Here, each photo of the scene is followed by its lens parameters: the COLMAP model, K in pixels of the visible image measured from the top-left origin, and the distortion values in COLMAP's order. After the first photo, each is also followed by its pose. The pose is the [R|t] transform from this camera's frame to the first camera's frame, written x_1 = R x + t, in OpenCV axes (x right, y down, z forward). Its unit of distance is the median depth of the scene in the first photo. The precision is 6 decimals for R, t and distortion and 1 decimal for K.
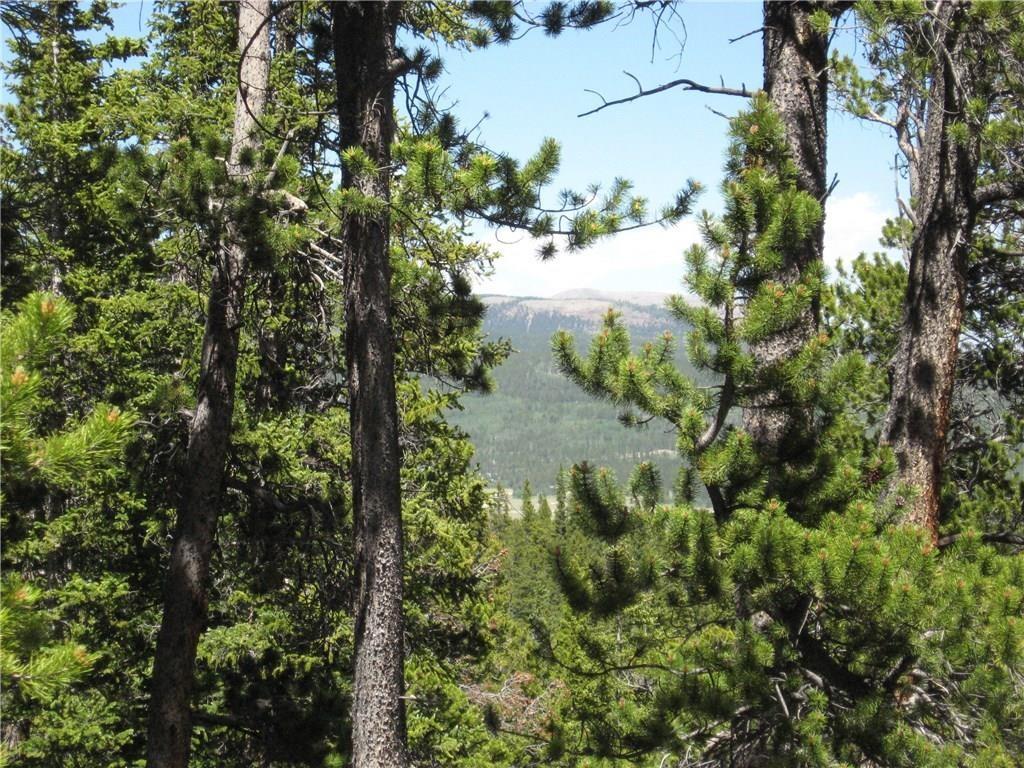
lens RADIAL K [[3272.7, 0, 511.7], [0, 3272.7, 383.8], [0, 0, 1]] dist [0.064706, 0.000000]
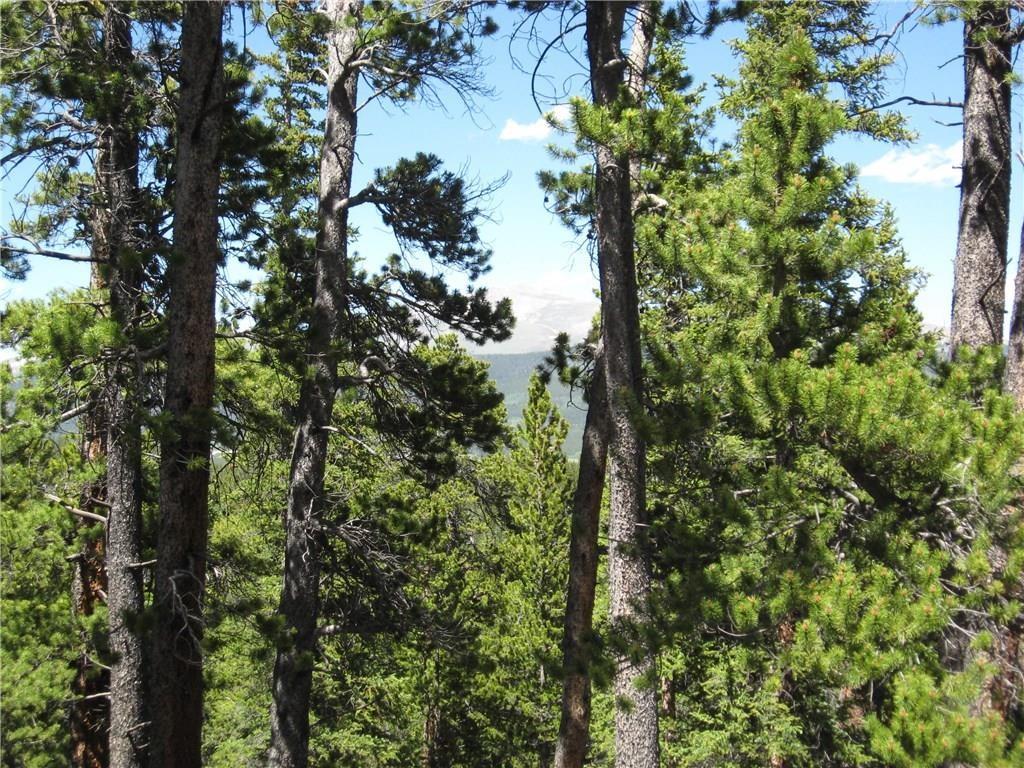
lens RADIAL K [[1788.6, 0, 512.1], [0, 1788.6, 385.4], [0, 0, 1]] dist [-0.084450, 0.000000]
pose [[0.953163, -0.013966, -0.302136, 0.121099], [0.012363, 0.999898, -0.007216, 0.035029], [0.302205, 0.003143, 0.953238, 0.221450]]
